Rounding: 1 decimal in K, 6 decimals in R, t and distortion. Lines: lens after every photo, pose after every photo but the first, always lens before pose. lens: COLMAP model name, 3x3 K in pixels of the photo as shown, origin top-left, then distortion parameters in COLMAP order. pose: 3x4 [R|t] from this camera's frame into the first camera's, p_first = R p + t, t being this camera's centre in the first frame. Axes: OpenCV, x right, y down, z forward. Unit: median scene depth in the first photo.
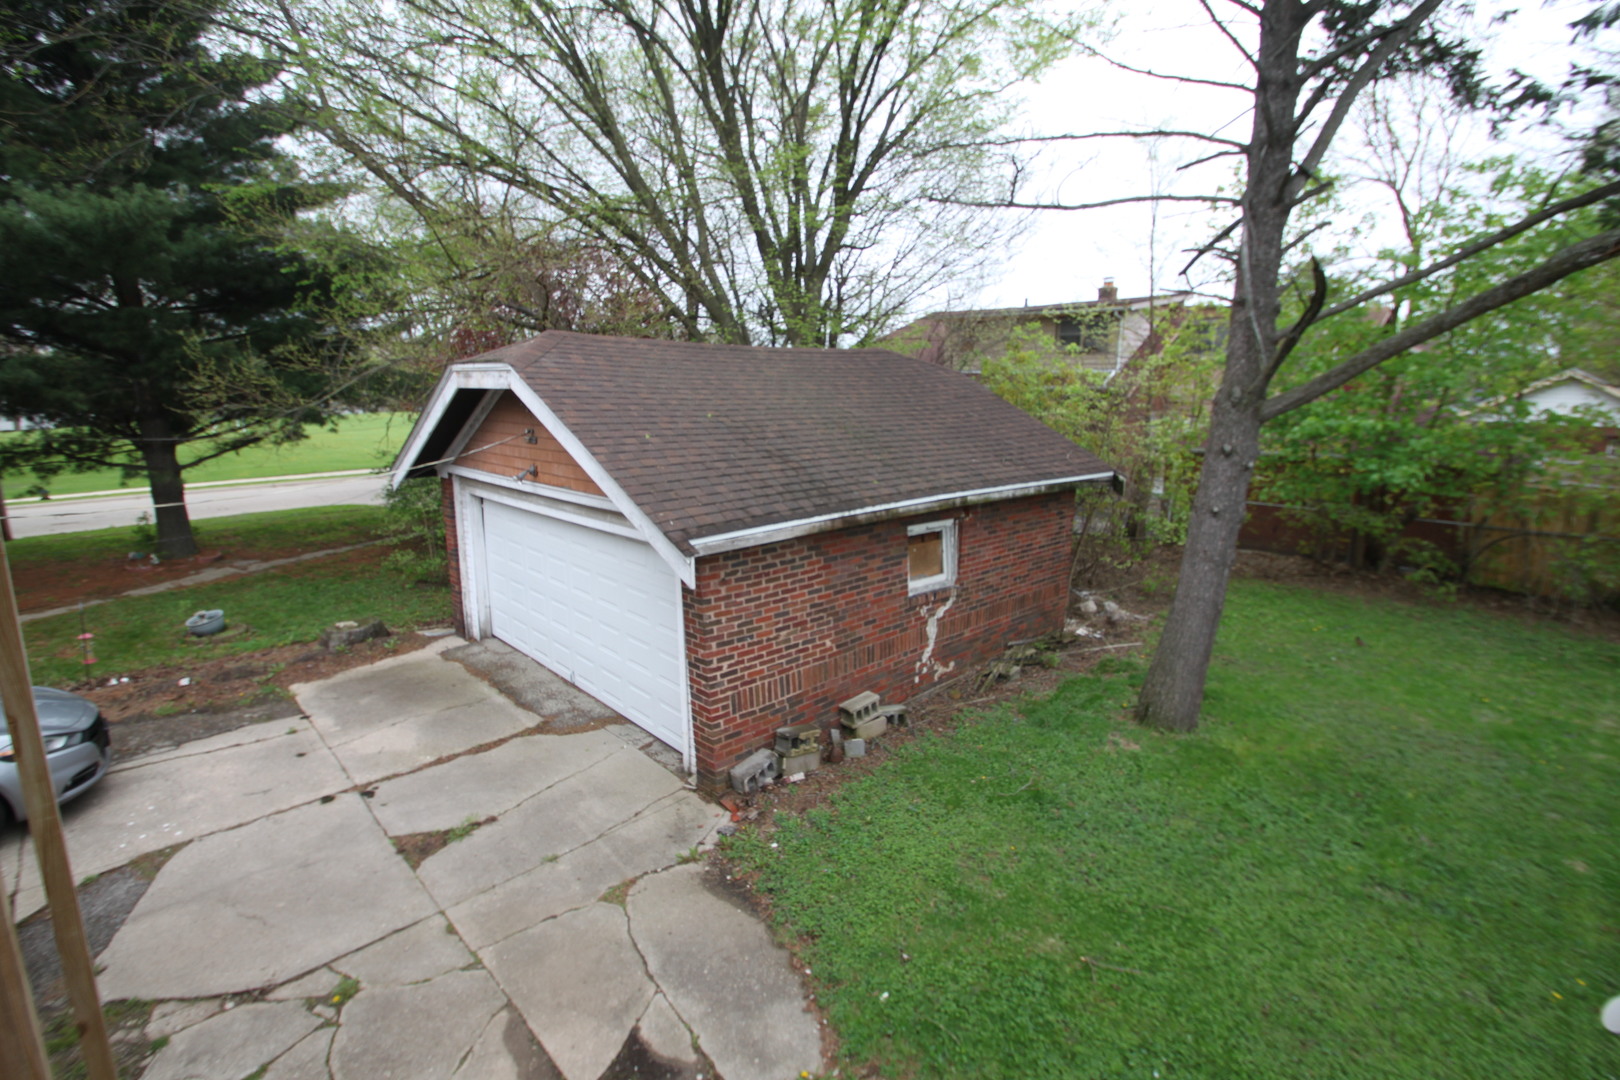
lens RADIAL K [[749.7, 0, 806.2], [0, 749.7, 526.6], [0, 0, 1]] dist [0.006661, -0.011238]
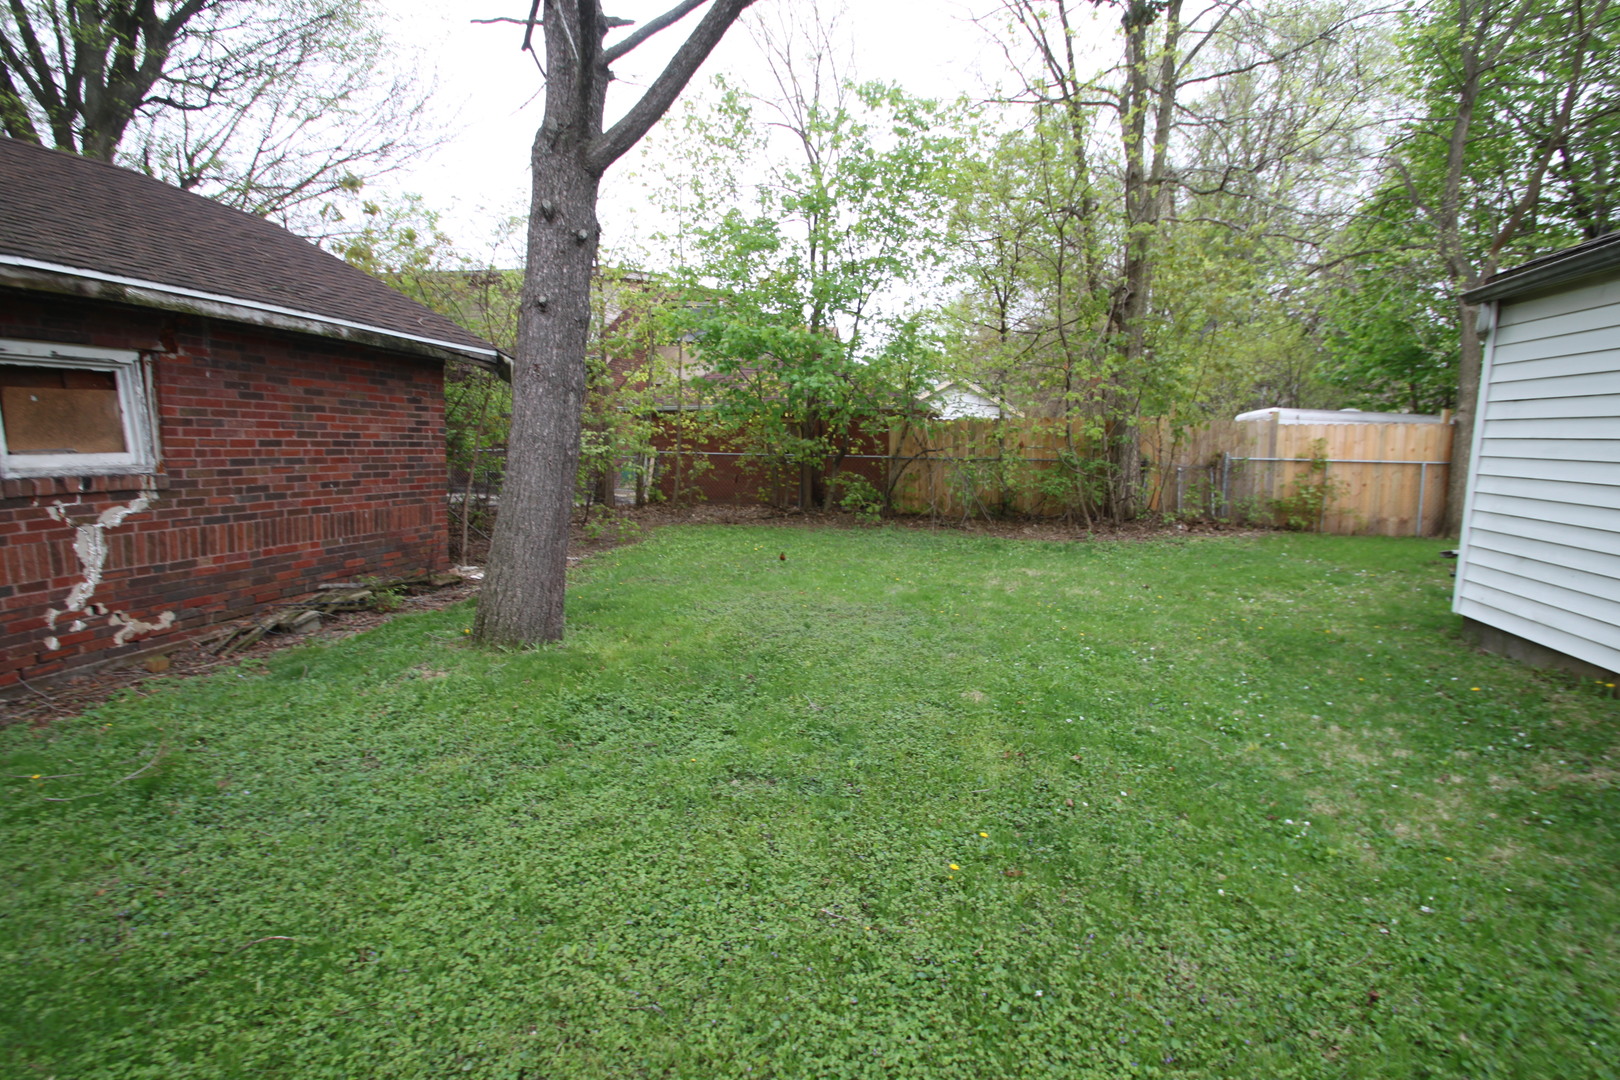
lens RADIAL K [[749.7, 0, 806.2], [0, 749.7, 526.6], [0, 0, 1]] dist [0.006661, -0.011238]
pose [[0.835173, -0.057480, 0.546976, 0.306055], [0.092177, 0.995085, -0.036174, 0.189776], [-0.542208, 0.080630, 0.836366, 0.274951]]
